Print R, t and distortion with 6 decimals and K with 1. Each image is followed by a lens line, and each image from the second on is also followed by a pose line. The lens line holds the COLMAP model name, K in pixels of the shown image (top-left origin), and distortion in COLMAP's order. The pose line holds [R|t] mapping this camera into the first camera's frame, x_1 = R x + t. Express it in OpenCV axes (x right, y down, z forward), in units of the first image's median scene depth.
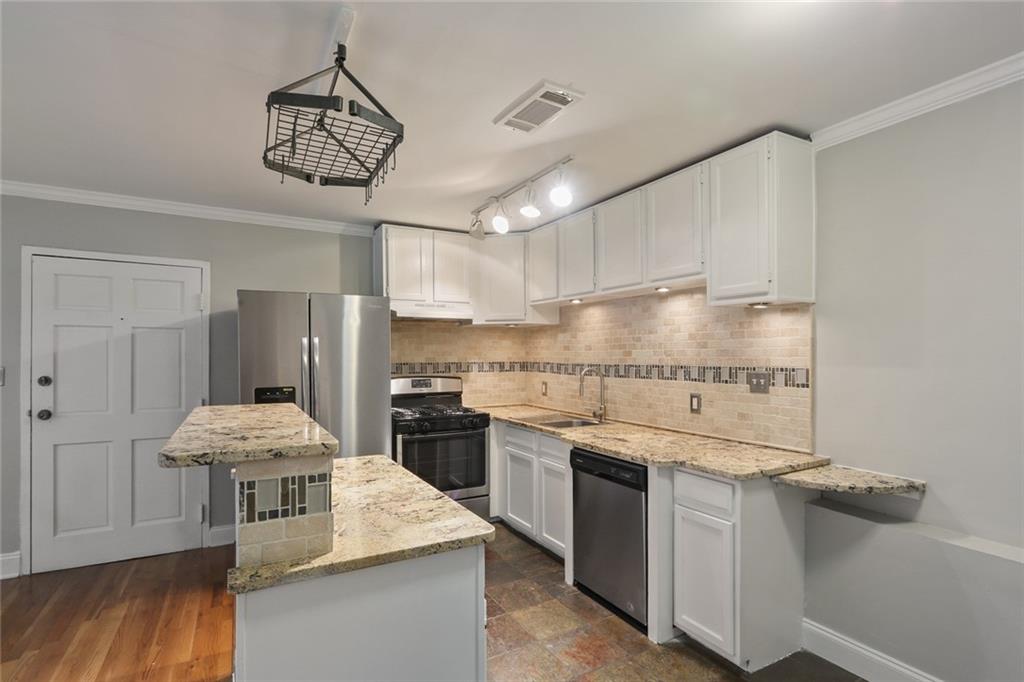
lens RADIAL K [[496.9, 0, 515.3], [0, 496.9, 346.0], [0, 0, 1]] dist [-0.003536, -0.000121]
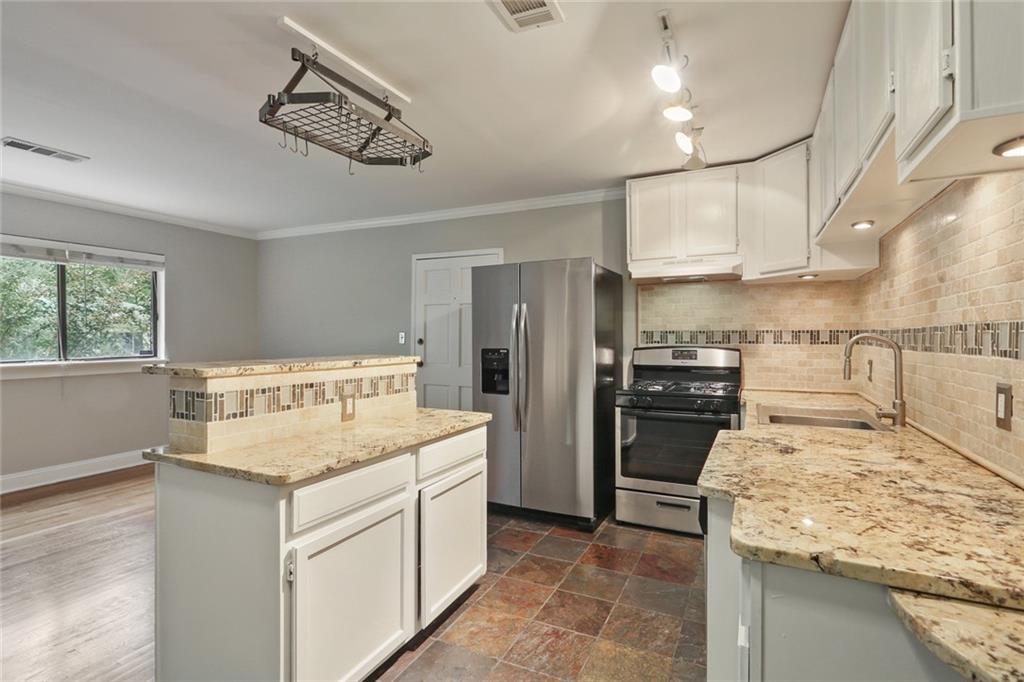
lens RADIAL K [[491.3, 0, 513.3], [0, 491.3, 331.6], [0, 0, 1]] dist [-0.001346, 0.000485]
pose [[0.567630, -0.005376, -0.823266, 0.458606], [0.012337, 0.999922, 0.001977, 0.040705], [0.823191, -0.011278, 0.567652, 0.374149]]
